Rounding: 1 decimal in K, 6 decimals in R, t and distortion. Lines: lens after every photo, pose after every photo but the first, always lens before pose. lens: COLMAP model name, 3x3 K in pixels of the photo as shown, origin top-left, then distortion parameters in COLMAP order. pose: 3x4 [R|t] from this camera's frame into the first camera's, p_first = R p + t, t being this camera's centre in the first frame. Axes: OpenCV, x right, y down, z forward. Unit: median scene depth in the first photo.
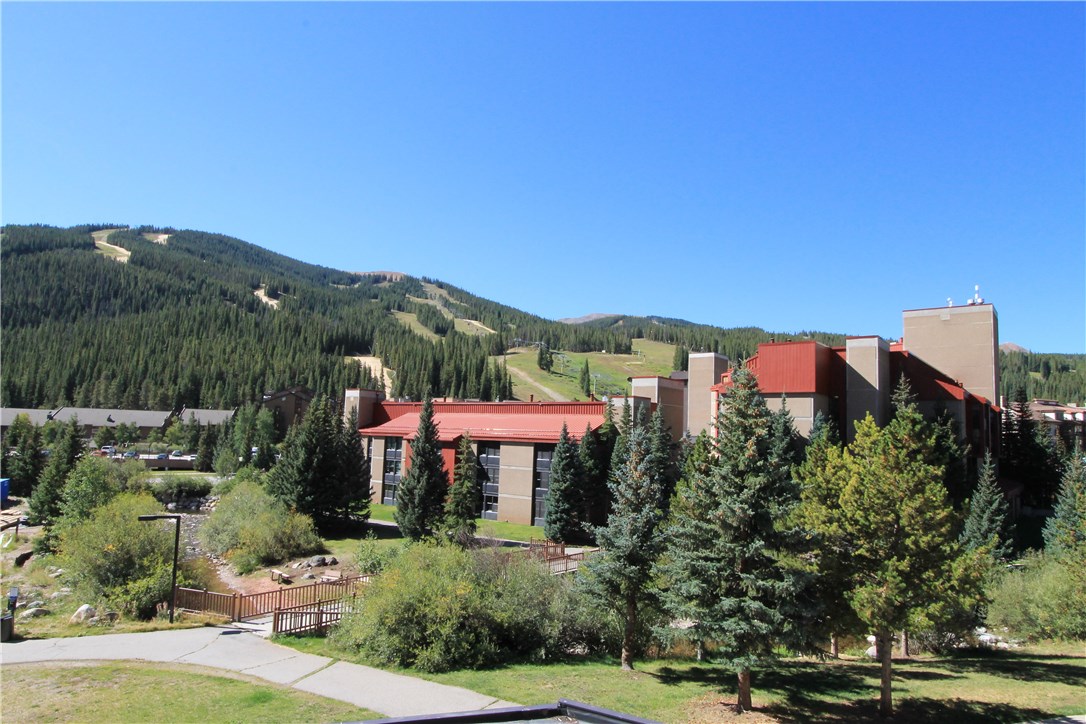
lens RADIAL K [[672.4, 0, 542.8], [0, 672.4, 369.7], [0, 0, 1]] dist [-0.017220, 0.009141]
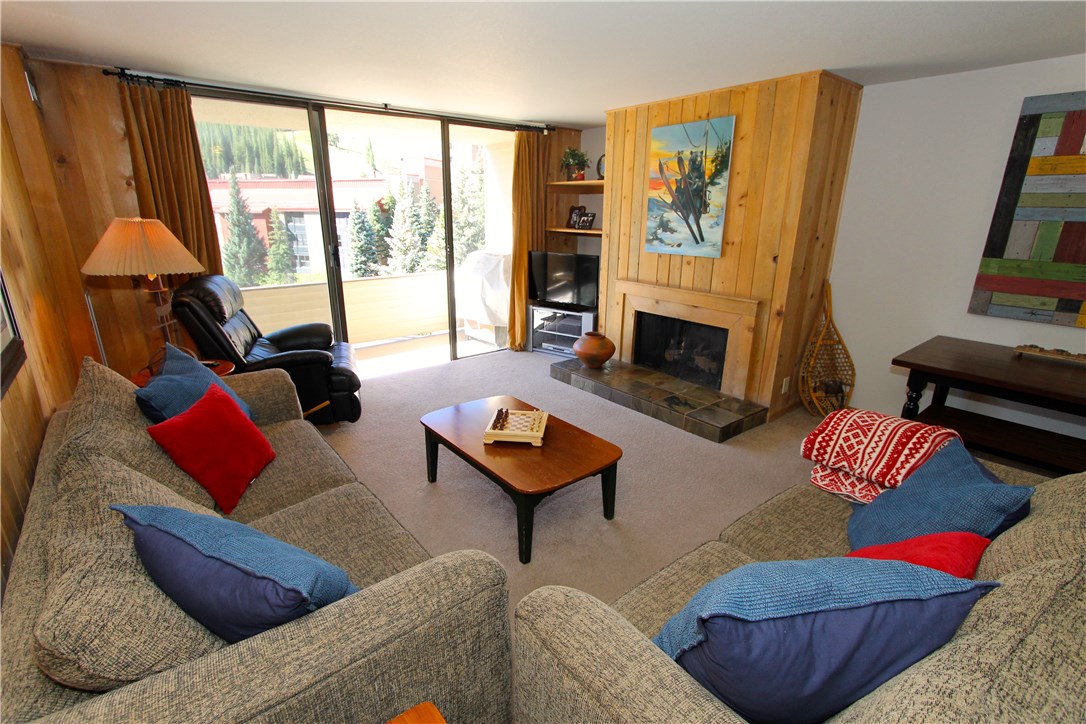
lens RADIAL K [[504.9, 0, 540.5], [0, 504.9, 369.1], [0, 0, 1]] dist [-0.017225, 0.001458]
pose [[0.934209, -0.133318, 0.330878, 0.002232], [-0.012173, 0.915085, 0.403077, -0.012179], [-0.356519, -0.380586, 0.853258, -0.104229]]
